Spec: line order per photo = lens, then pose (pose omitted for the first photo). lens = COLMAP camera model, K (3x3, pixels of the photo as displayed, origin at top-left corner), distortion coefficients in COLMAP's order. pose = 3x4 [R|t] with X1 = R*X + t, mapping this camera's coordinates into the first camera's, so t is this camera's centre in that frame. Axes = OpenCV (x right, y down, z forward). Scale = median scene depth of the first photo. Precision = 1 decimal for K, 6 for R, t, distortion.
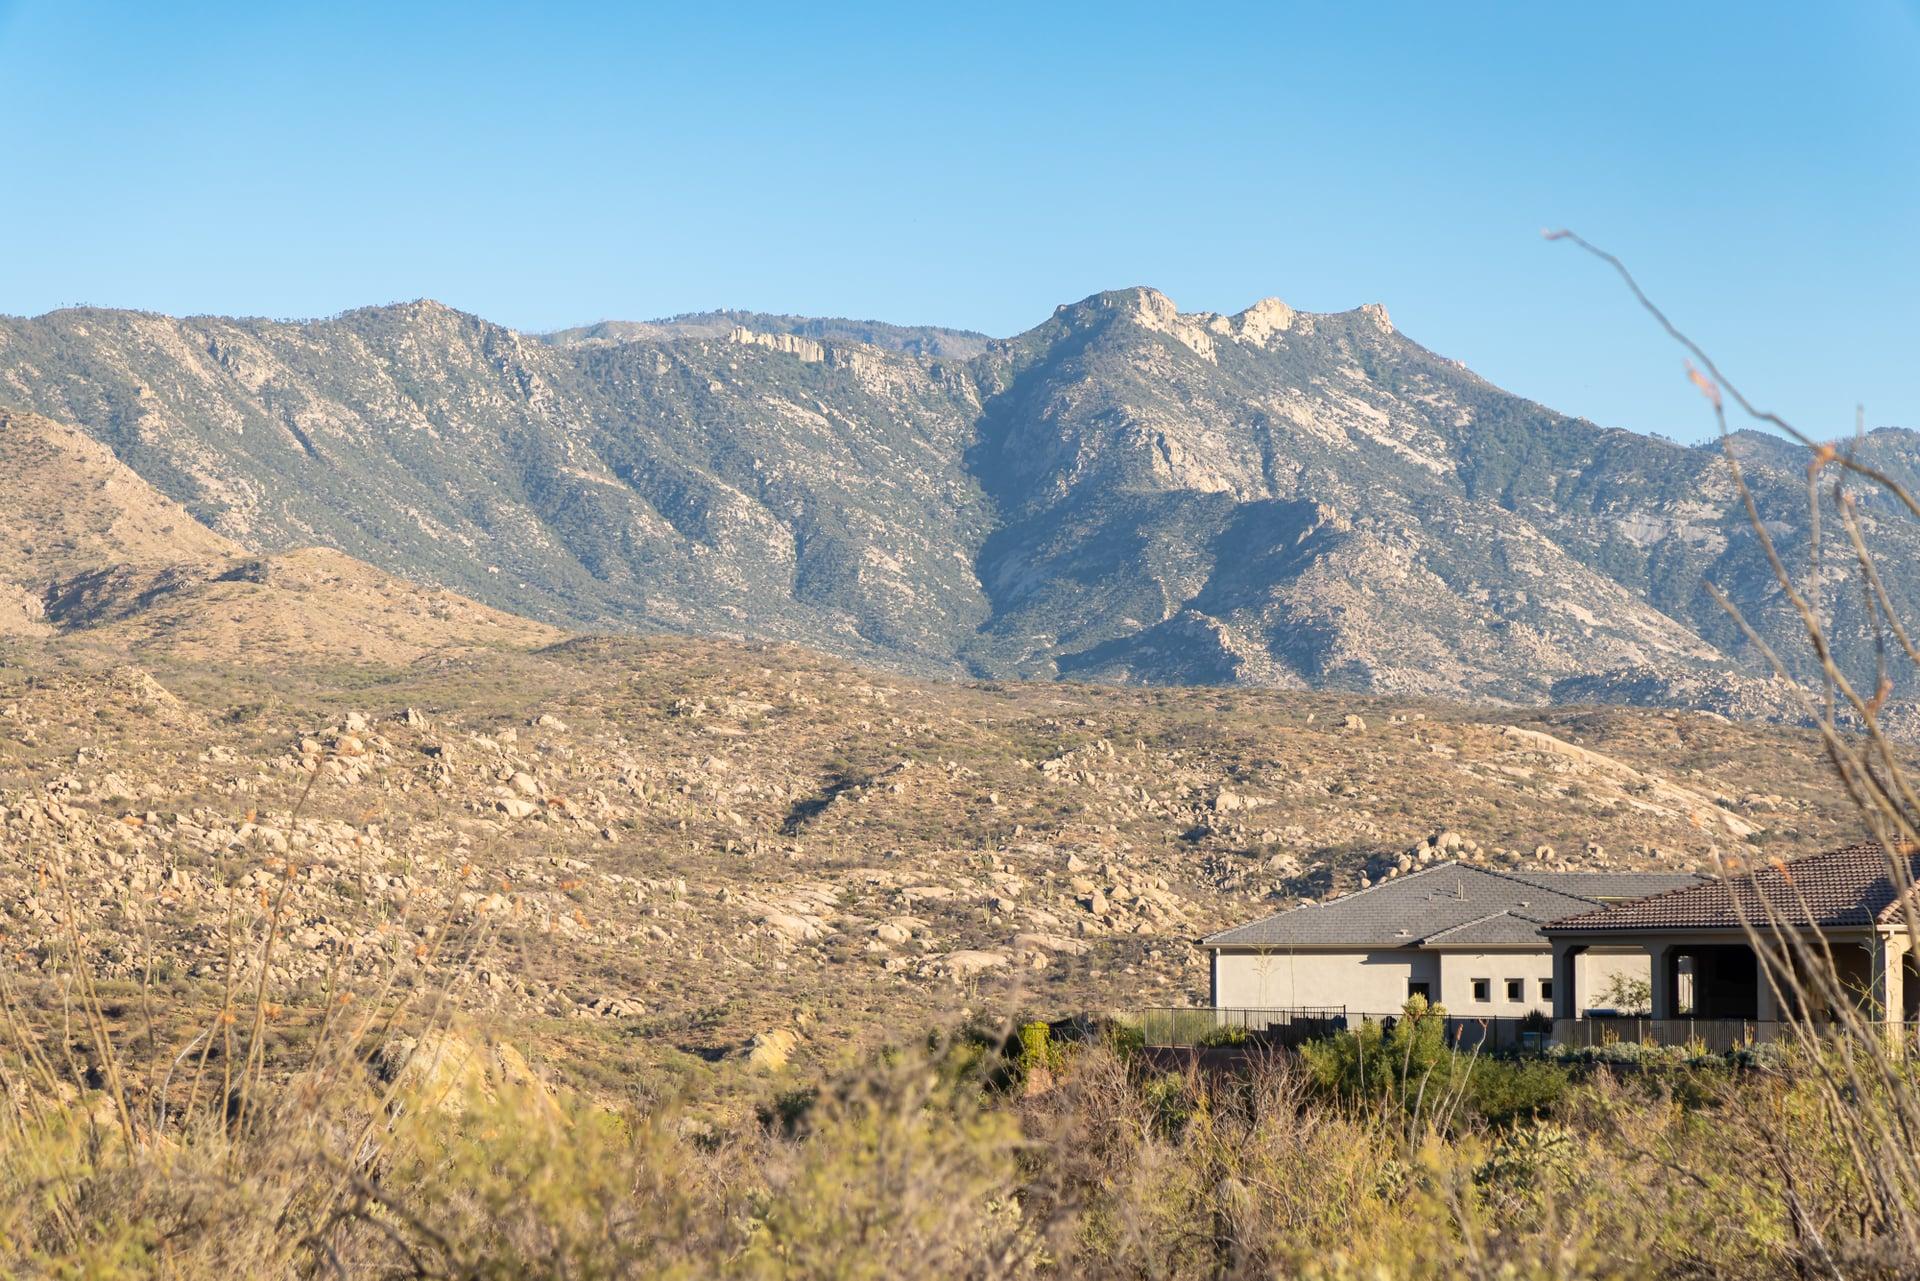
lens RADIAL K [[5479.0, 0, 960.0], [0, 5479.0, 640.5], [0, 0, 1]] dist [0.138184, -0.765752]
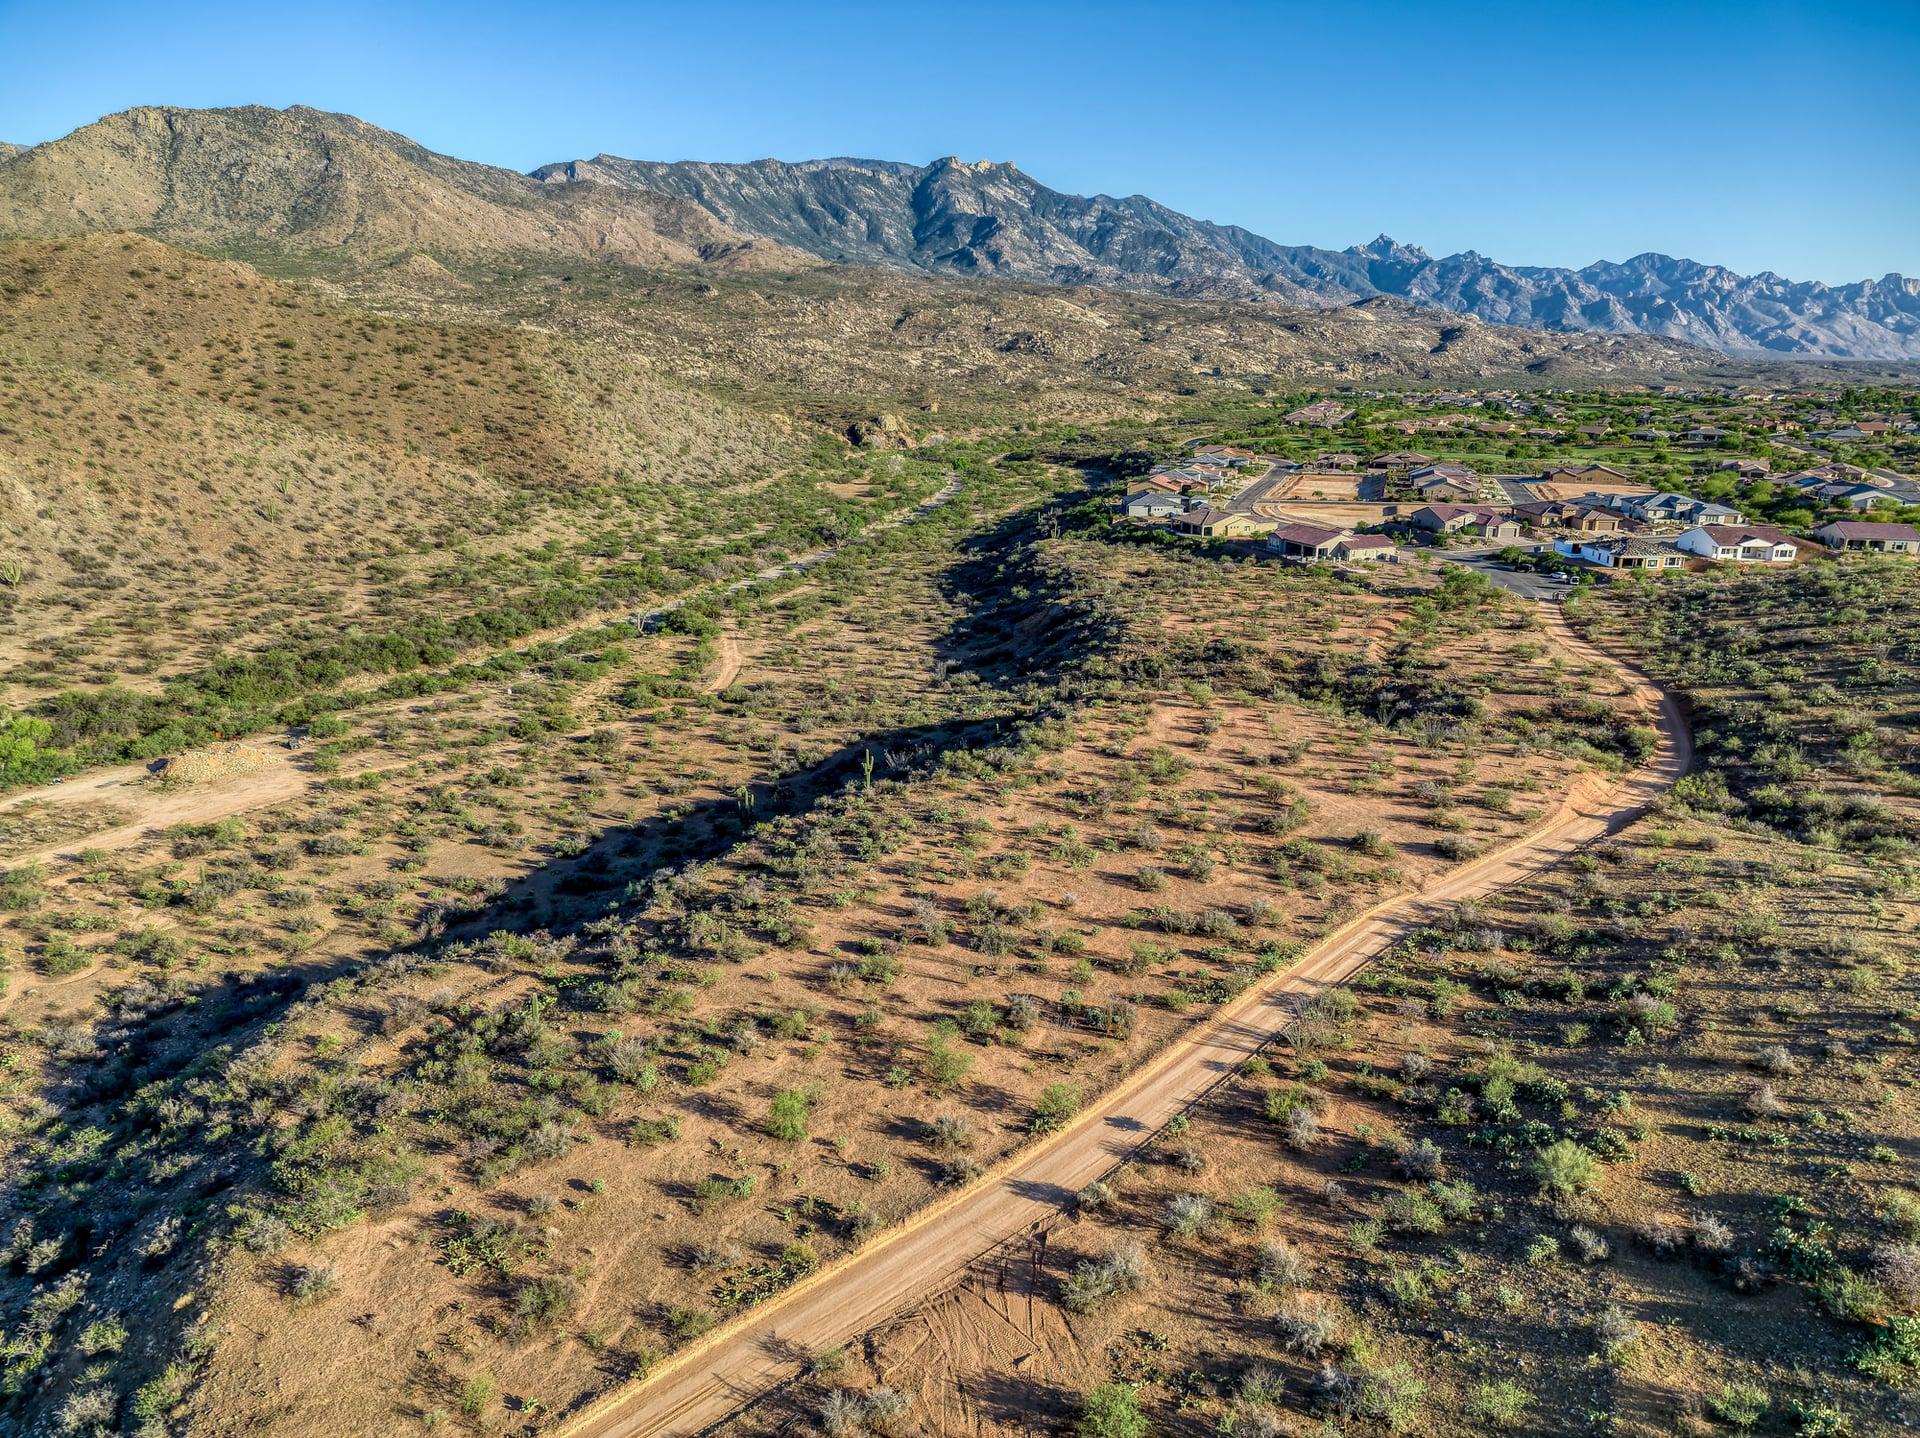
lens RADIAL K [[1315.3, 0, 956.2], [0, 1315.3, 713.3], [0, 0, 1]] dist [-0.005183, 0.005556]
pose [[0.999039, -0.002583, 0.043764, -0.008739], [-0.012377, 0.941035, 0.338083, -0.009125], [-0.042057, -0.338300, 0.940098, -0.031825]]
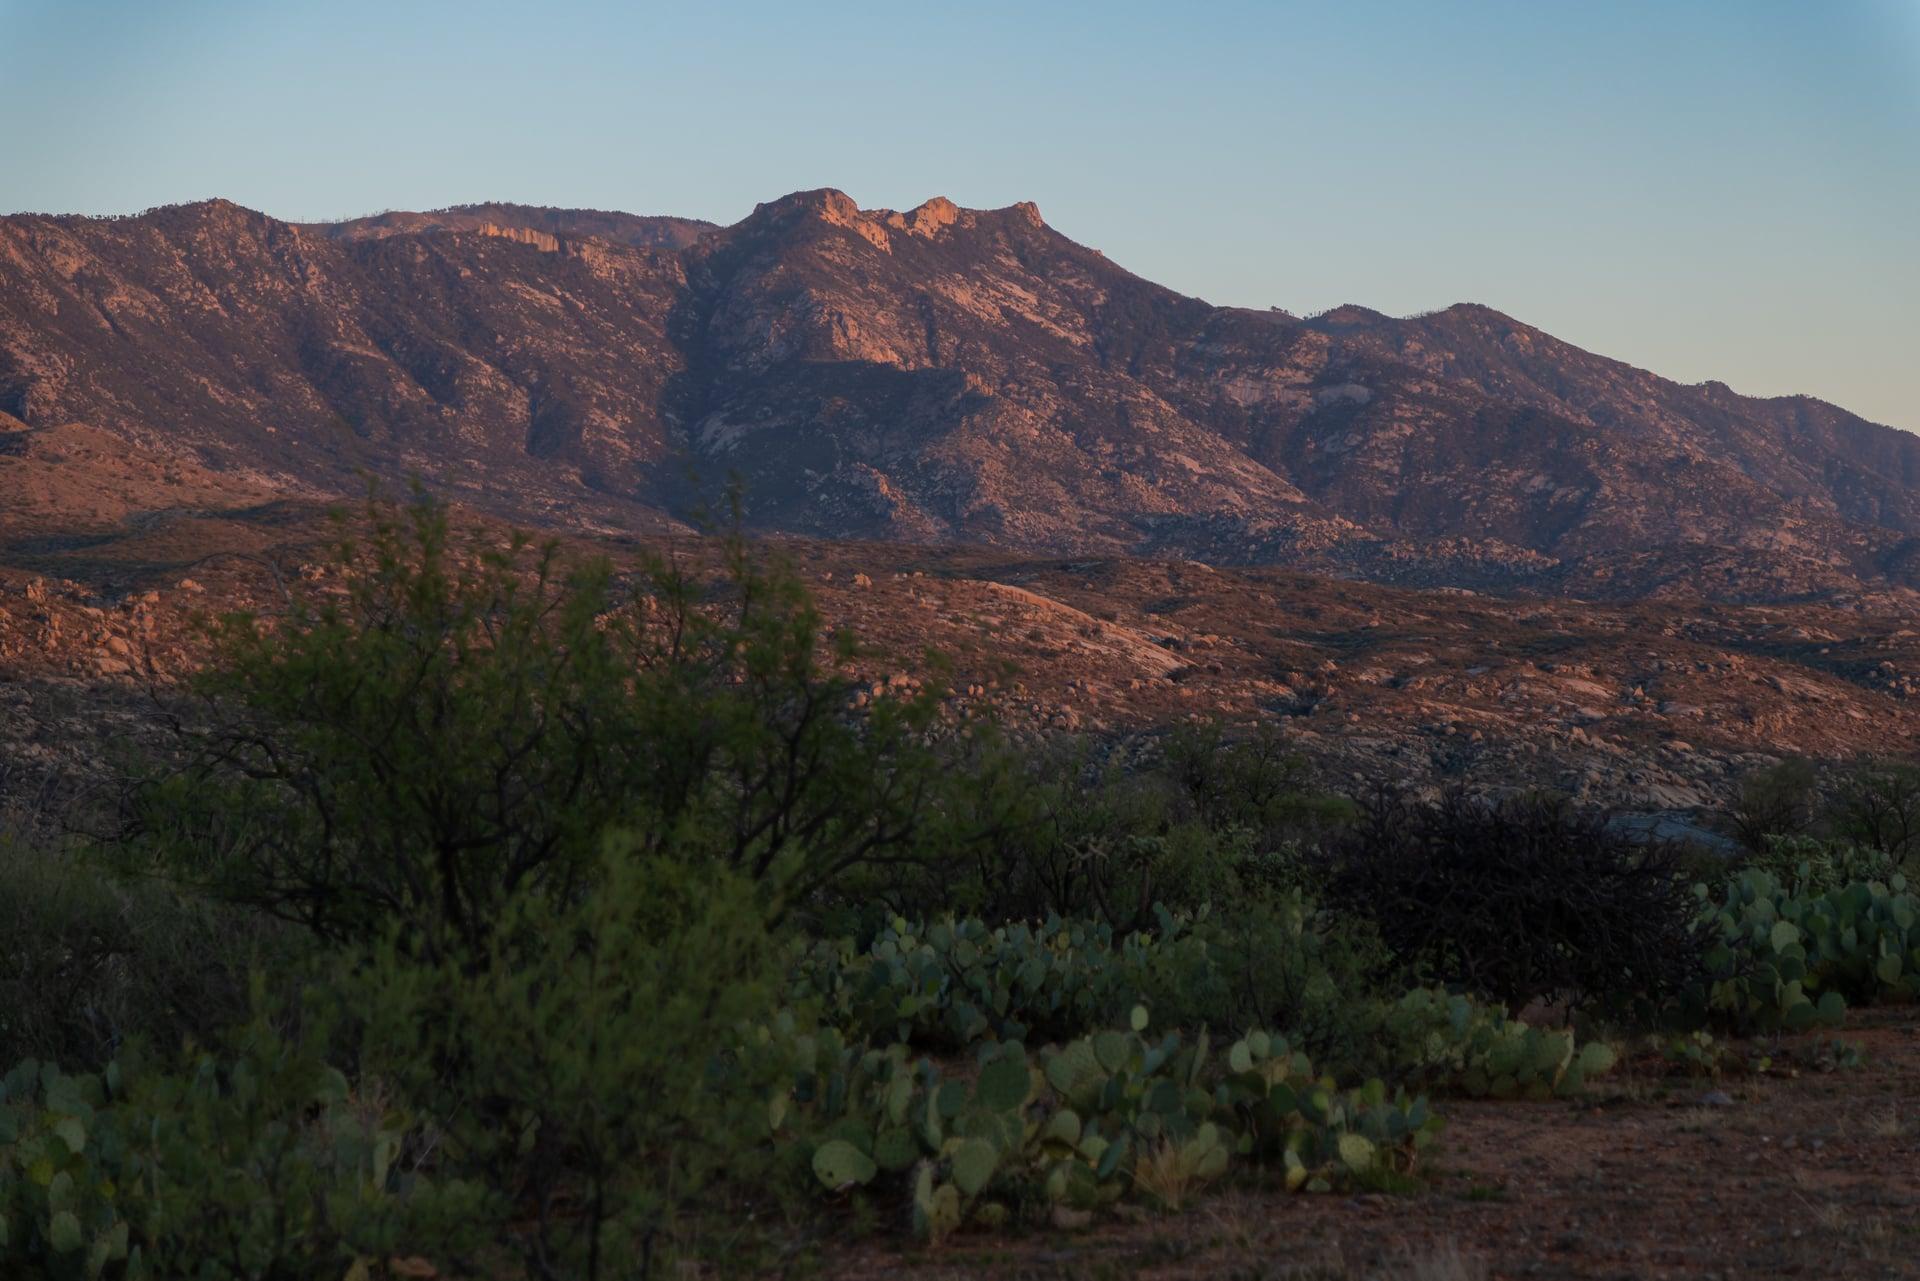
lens RADIAL K [[4644.7, 0, 960.8], [0, 4644.7, 678.2], [0, 0, 1]] dist [0.065427, 0.063047]
pose [[0.998733, -0.004073, 0.050159, 0.013947], [0.001878, 0.999041, 0.043734, -0.002951], [-0.050289, -0.043584, 0.997783, -0.017266]]
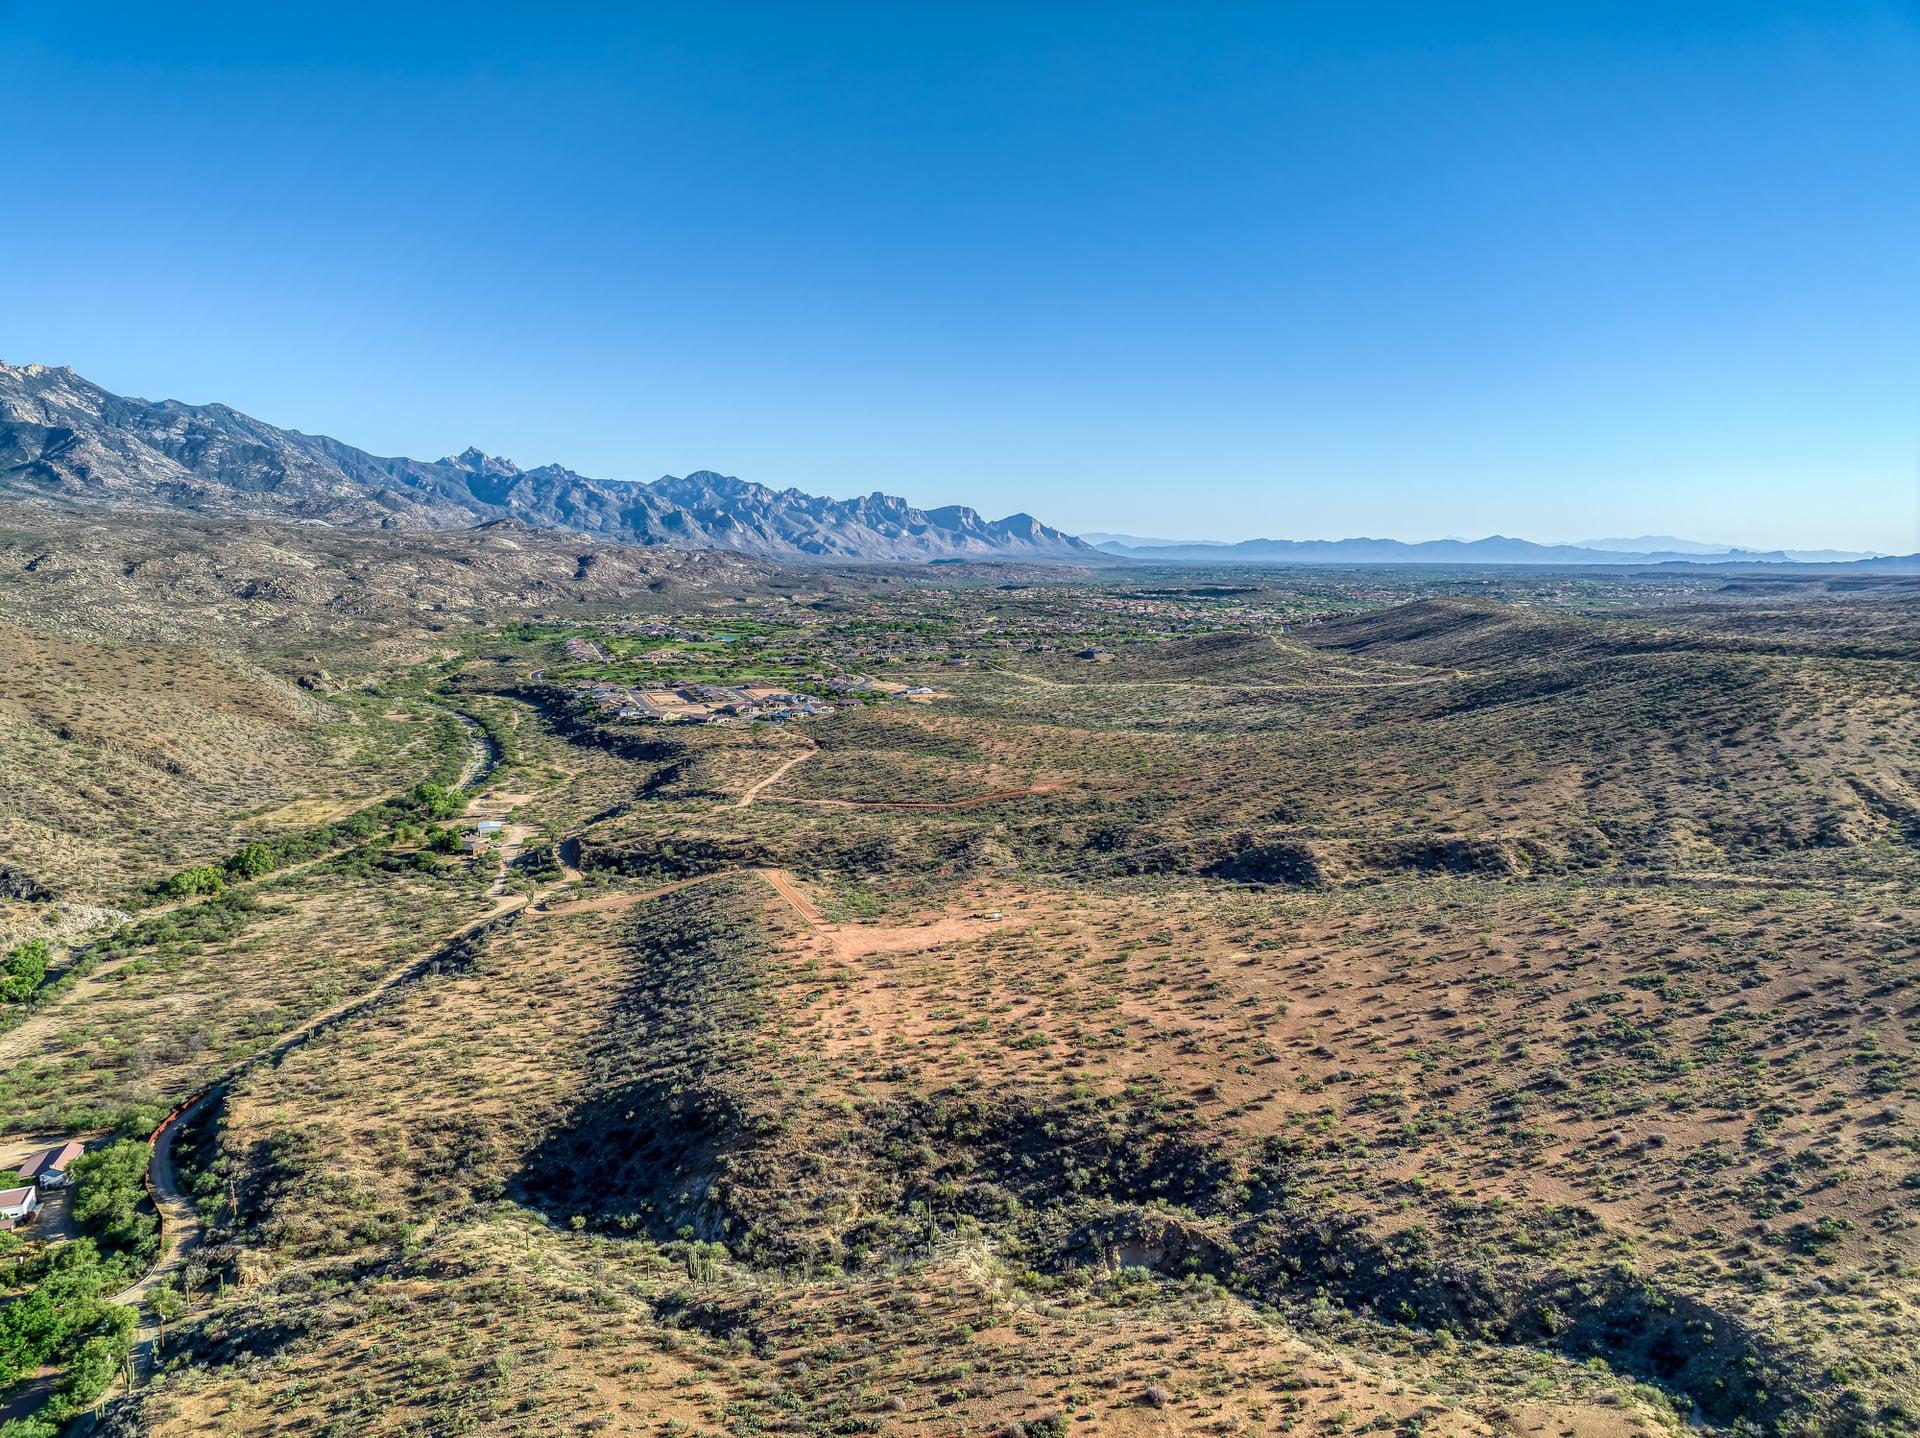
lens RADIAL K [[1315.3, 0, 956.2], [0, 1315.3, 713.3], [0, 0, 1]] dist [-0.005183, 0.005556]
pose [[0.767943, -0.079243, 0.635597, -0.063191], [-0.047500, 0.982539, 0.179889, -0.026731], [-0.638754, -0.168336, 0.750770, -0.111034]]
